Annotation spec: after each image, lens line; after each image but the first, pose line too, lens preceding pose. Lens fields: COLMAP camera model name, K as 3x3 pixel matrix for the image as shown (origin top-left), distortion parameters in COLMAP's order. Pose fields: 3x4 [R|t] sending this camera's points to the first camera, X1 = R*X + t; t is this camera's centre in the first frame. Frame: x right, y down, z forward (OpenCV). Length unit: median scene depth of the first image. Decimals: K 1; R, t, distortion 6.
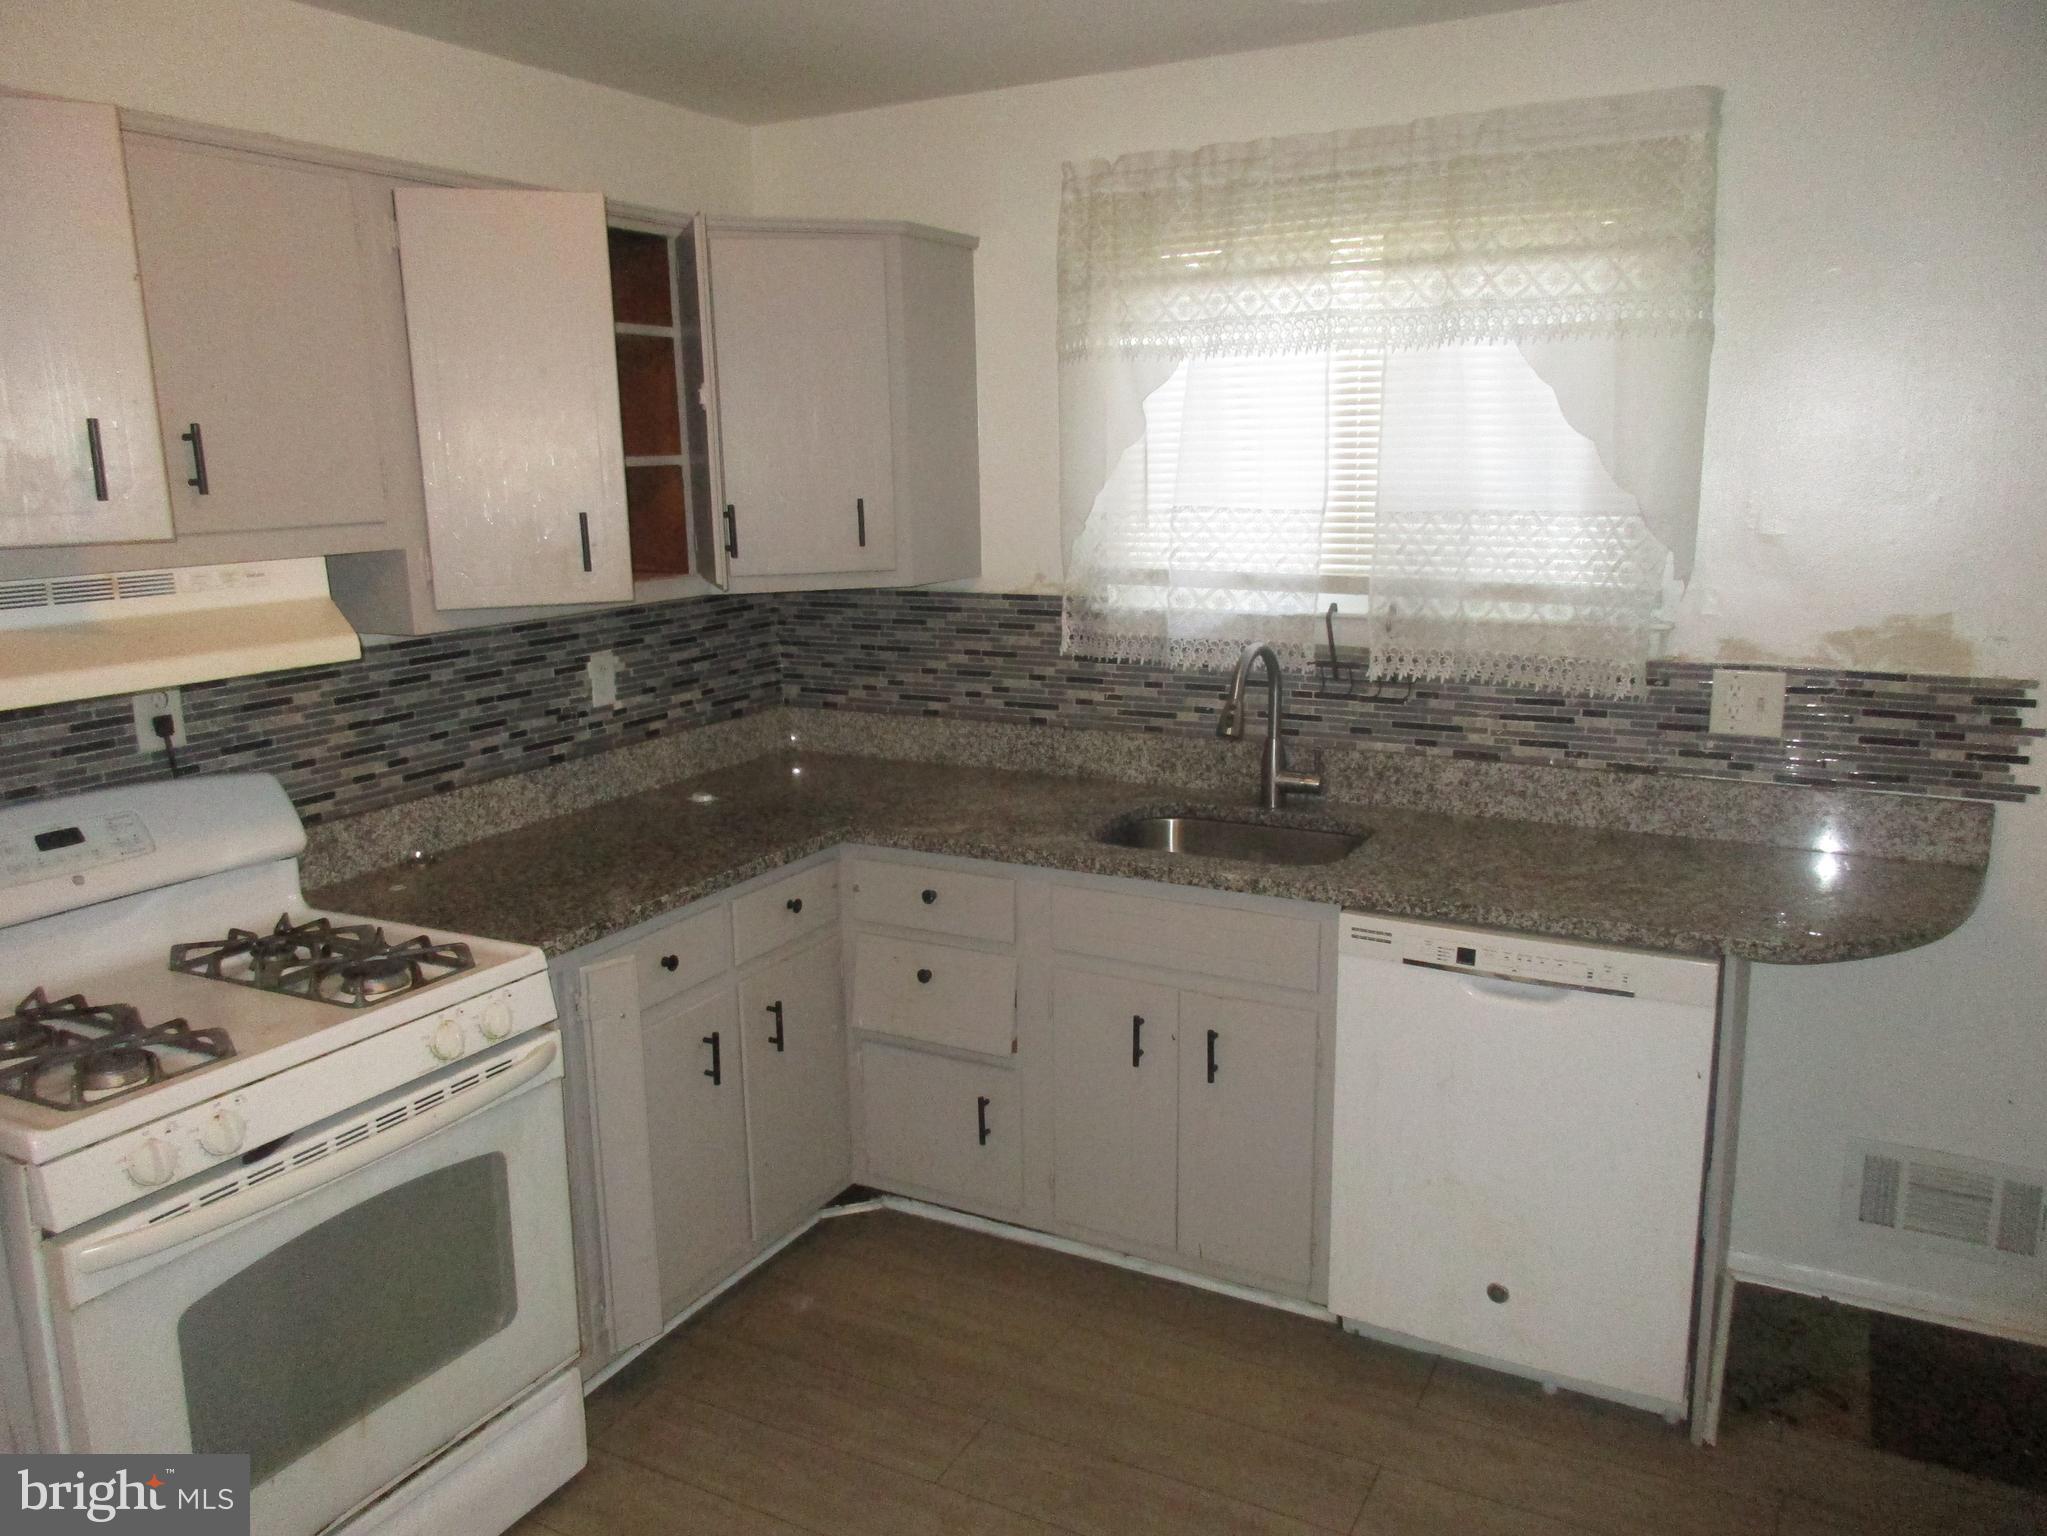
lens RADIAL K [[1548.7, 0, 1028.0], [0, 1548.7, 763.5], [0, 0, 1]] dist [0.018135, -0.004930]
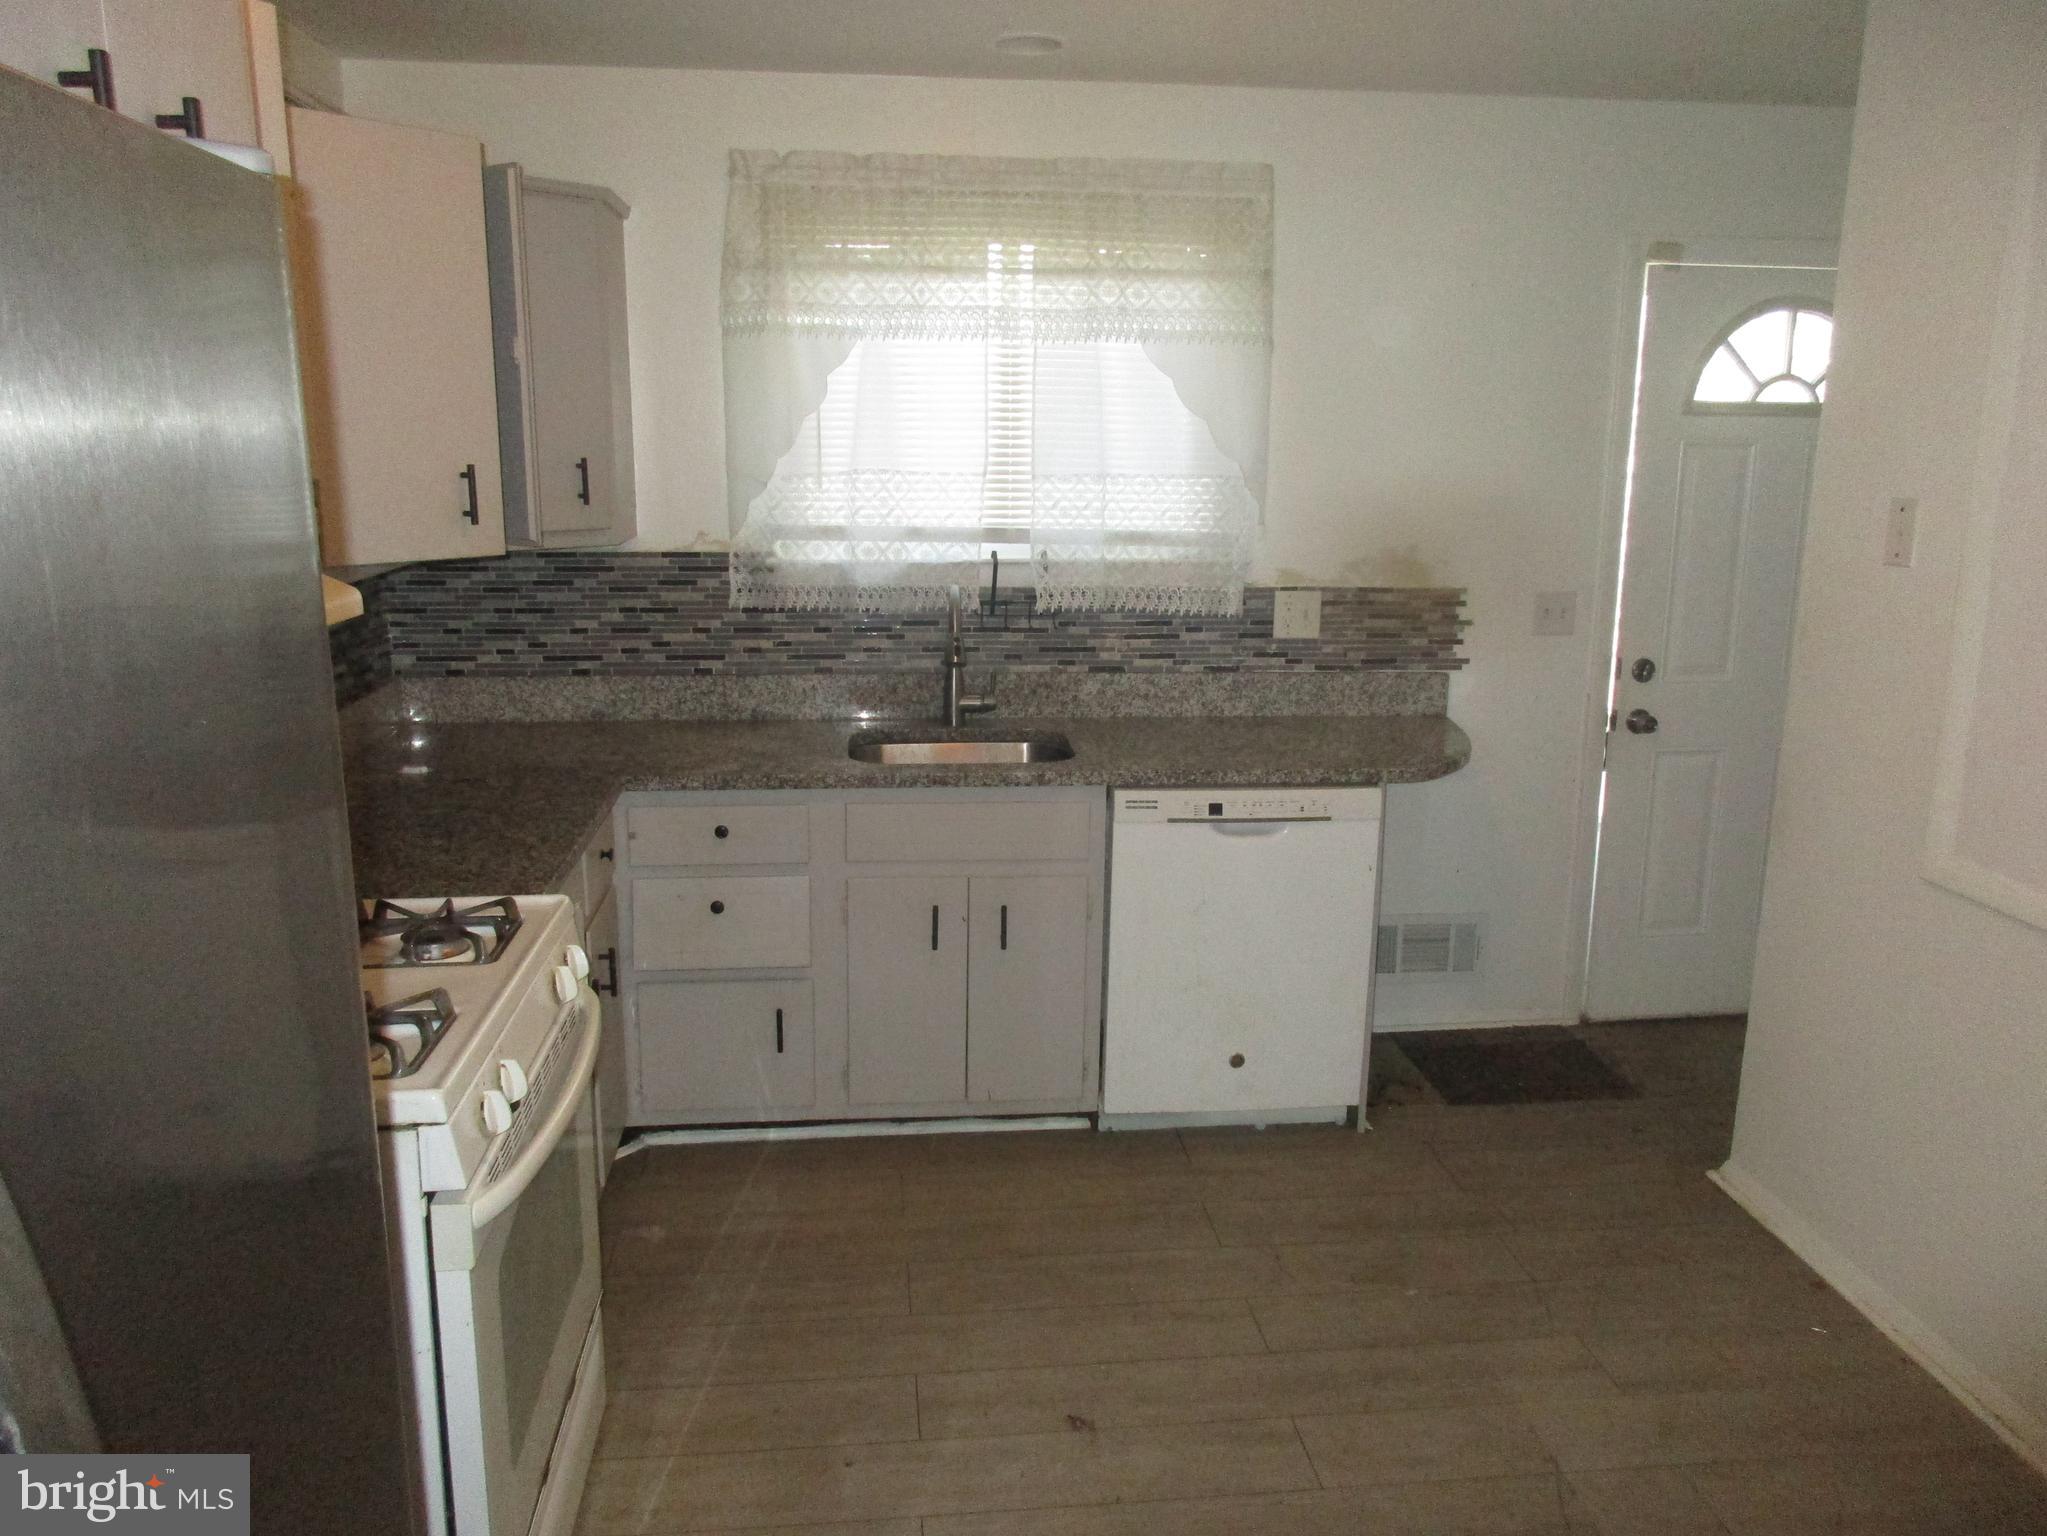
lens RADIAL K [[1548.7, 0, 1017.3], [0, 1548.7, 769.0], [0, 0, 1]] dist [0.018135, -0.004930]
pose [[0.825269, -0.098698, 0.556049, -0.469619], [0.089282, 0.995029, 0.044107, 0.013148], [-0.557638, 0.013245, 0.829979, -0.003556]]
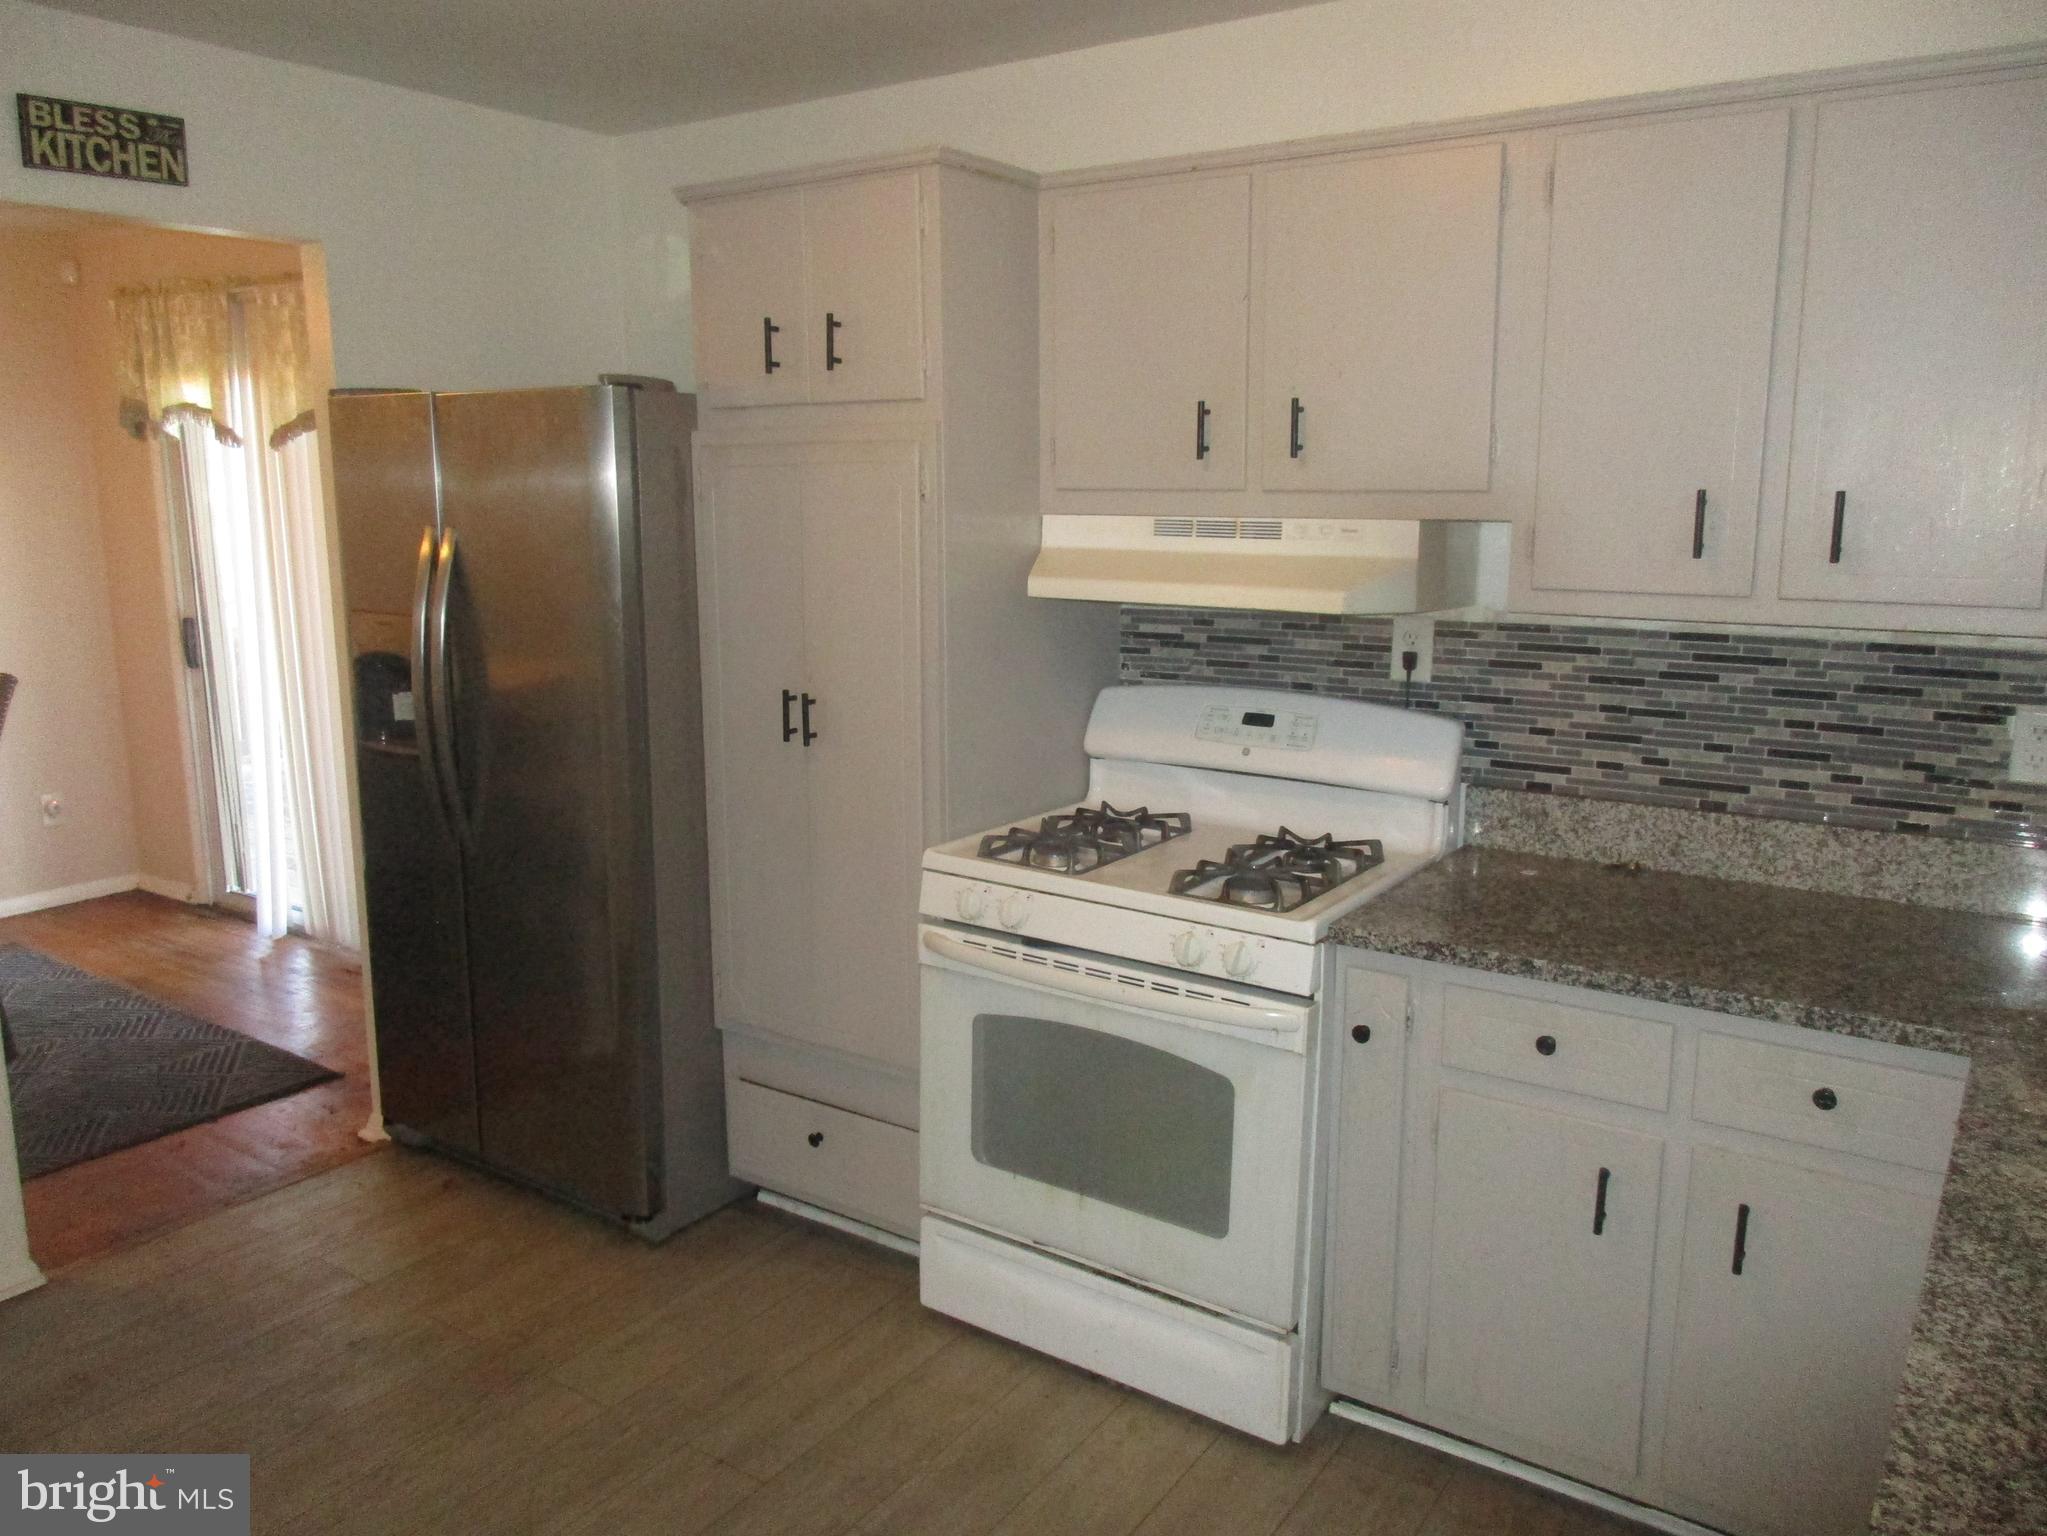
lens RADIAL K [[1548.7, 0, 1030.3], [0, 1548.7, 766.9], [0, 0, 1]] dist [0.018135, -0.004930]
pose [[-0.106182, 0.208906, -0.972154, 0.657713], [-0.195409, 0.954232, 0.226398, -0.167289], [0.974957, 0.214007, -0.060500, 0.880682]]
